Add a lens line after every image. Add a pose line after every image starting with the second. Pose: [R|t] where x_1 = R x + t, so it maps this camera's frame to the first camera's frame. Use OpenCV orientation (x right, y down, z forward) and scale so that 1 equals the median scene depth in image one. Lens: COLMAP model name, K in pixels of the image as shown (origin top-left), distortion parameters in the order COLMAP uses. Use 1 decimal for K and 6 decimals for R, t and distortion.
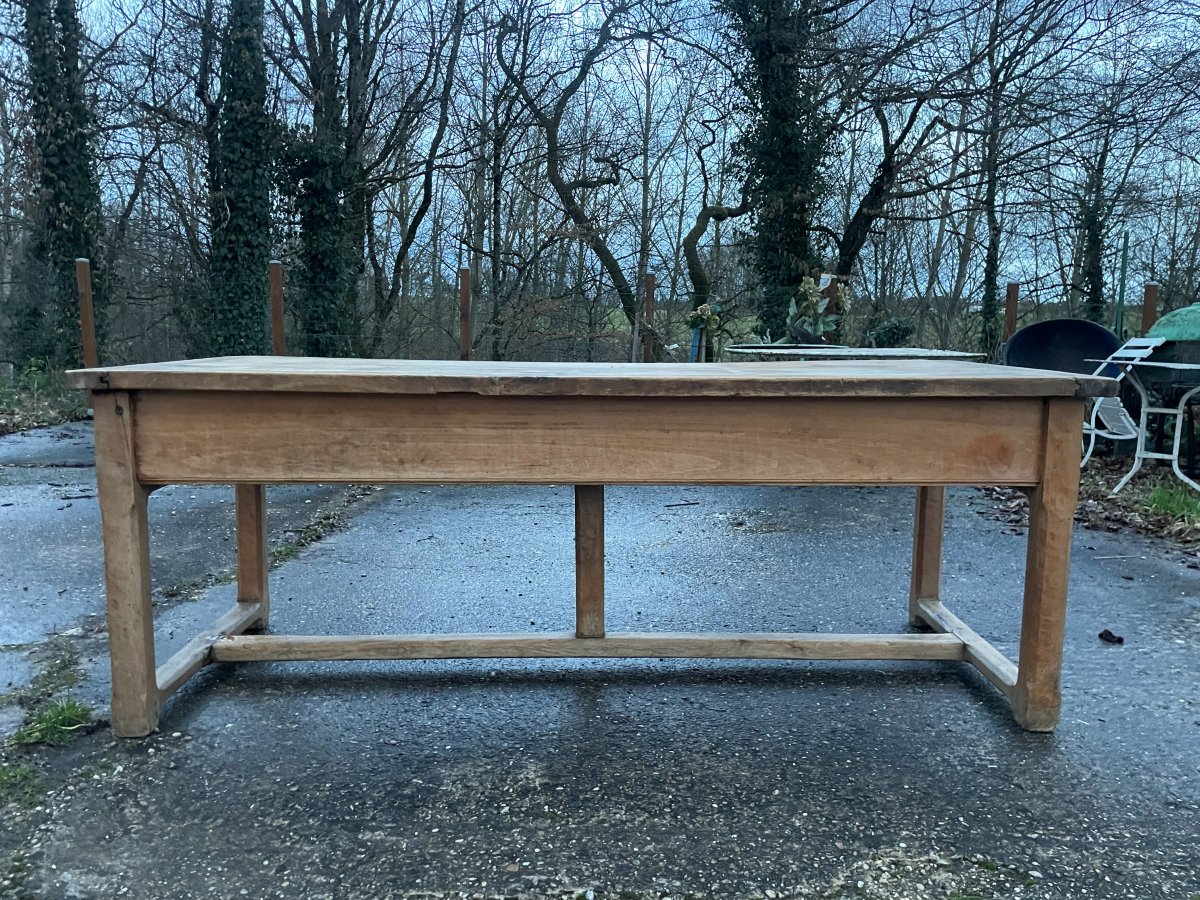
lens RADIAL K [[923.3, 0, 604.9], [0, 923.3, 452.9], [0, 0, 1]] dist [0.085454, -0.119722]
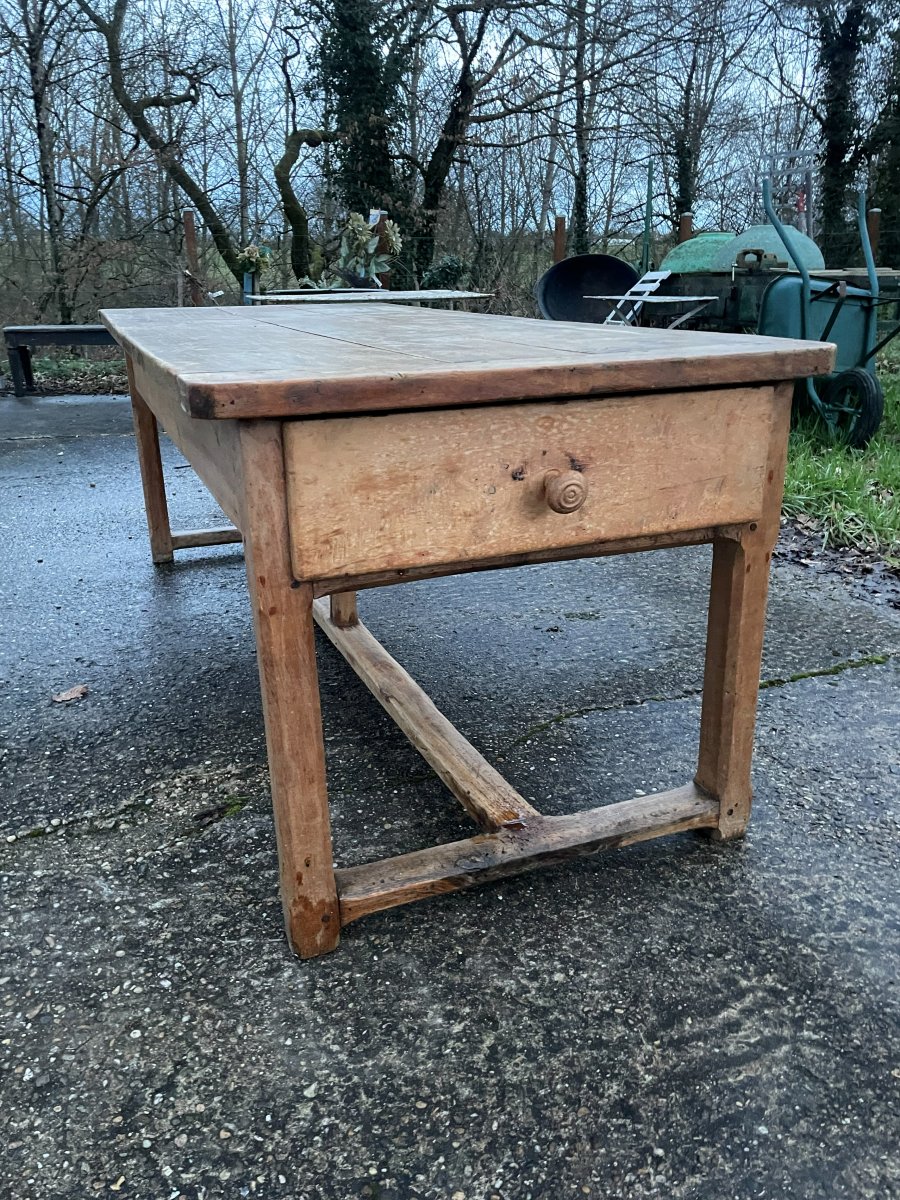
lens RADIAL K [[923.3, 0, 447.8], [0, 923.3, 603.9], [0, 0, 1]] dist [0.085454, -0.119722]
pose [[0.975791, -0.100764, 0.194108, 0.082683], [0.058026, 0.975012, 0.214441, 0.001955], [-0.210866, -0.197986, 0.957255, -0.019272]]
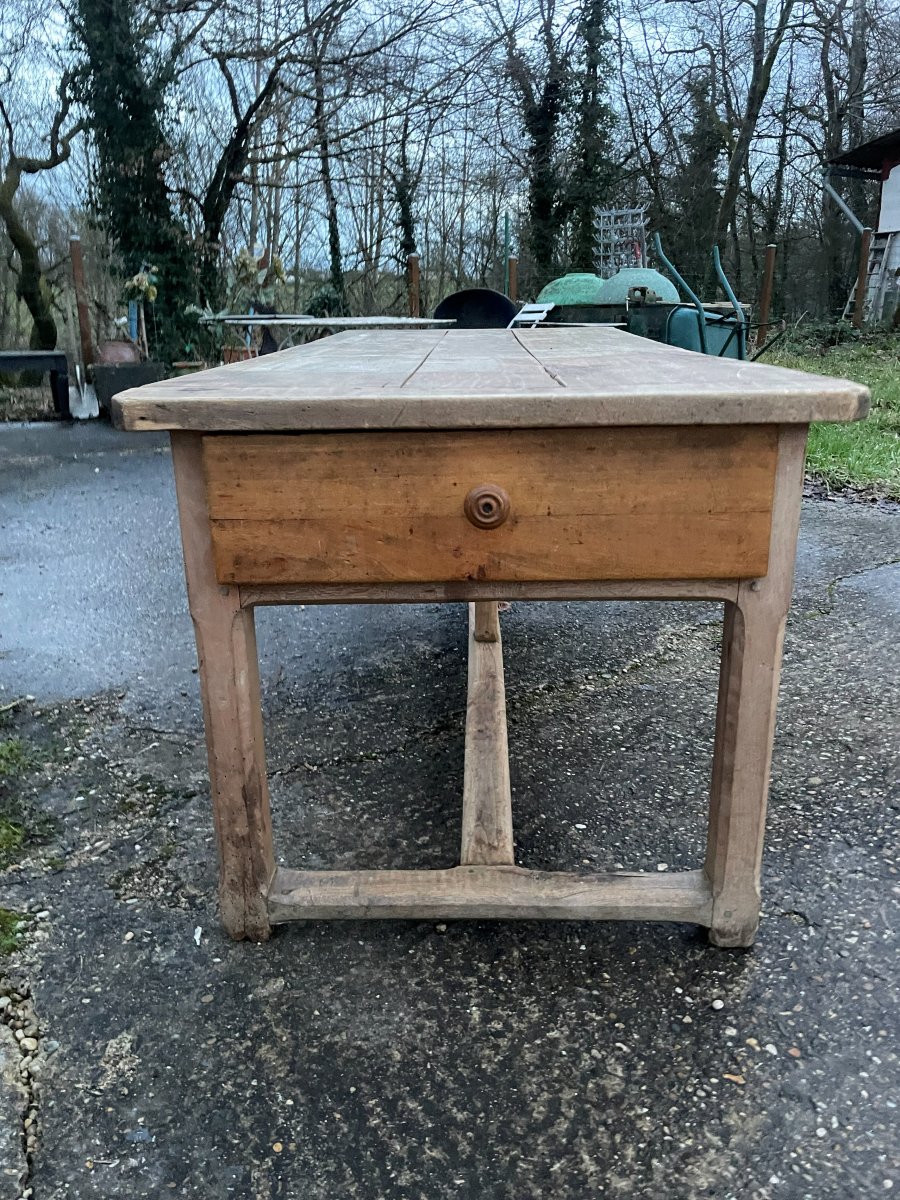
lens RADIAL K [[920.7, 0, 466.8], [0, 920.7, 596.1], [0, 0, 1]] dist [0.076206, -0.103483]
pose [[0.840734, -0.182247, 0.509855, -0.163574], [0.090152, 0.975623, 0.200079, 0.002347], [-0.533890, -0.122249, 0.836670, -0.032861]]
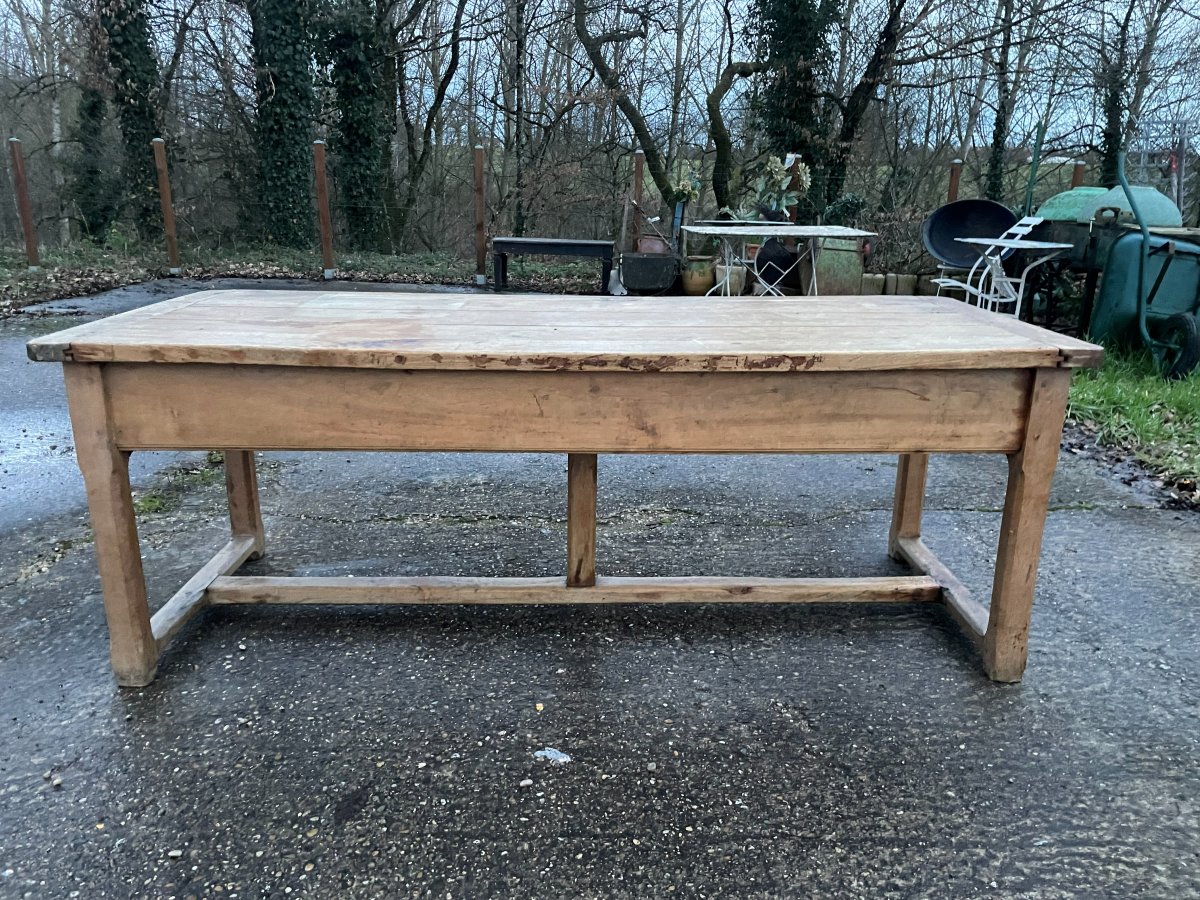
lens RADIAL K [[923.3, 0, 604.9], [0, 923.3, 452.9], [0, 0, 1]] dist [0.085454, -0.119722]
pose [[0.999014, 0.015497, -0.041614, 0.061152], [-0.008994, 0.988319, 0.152133, -0.000441], [0.043485, -0.151609, 0.987484, -0.204400]]
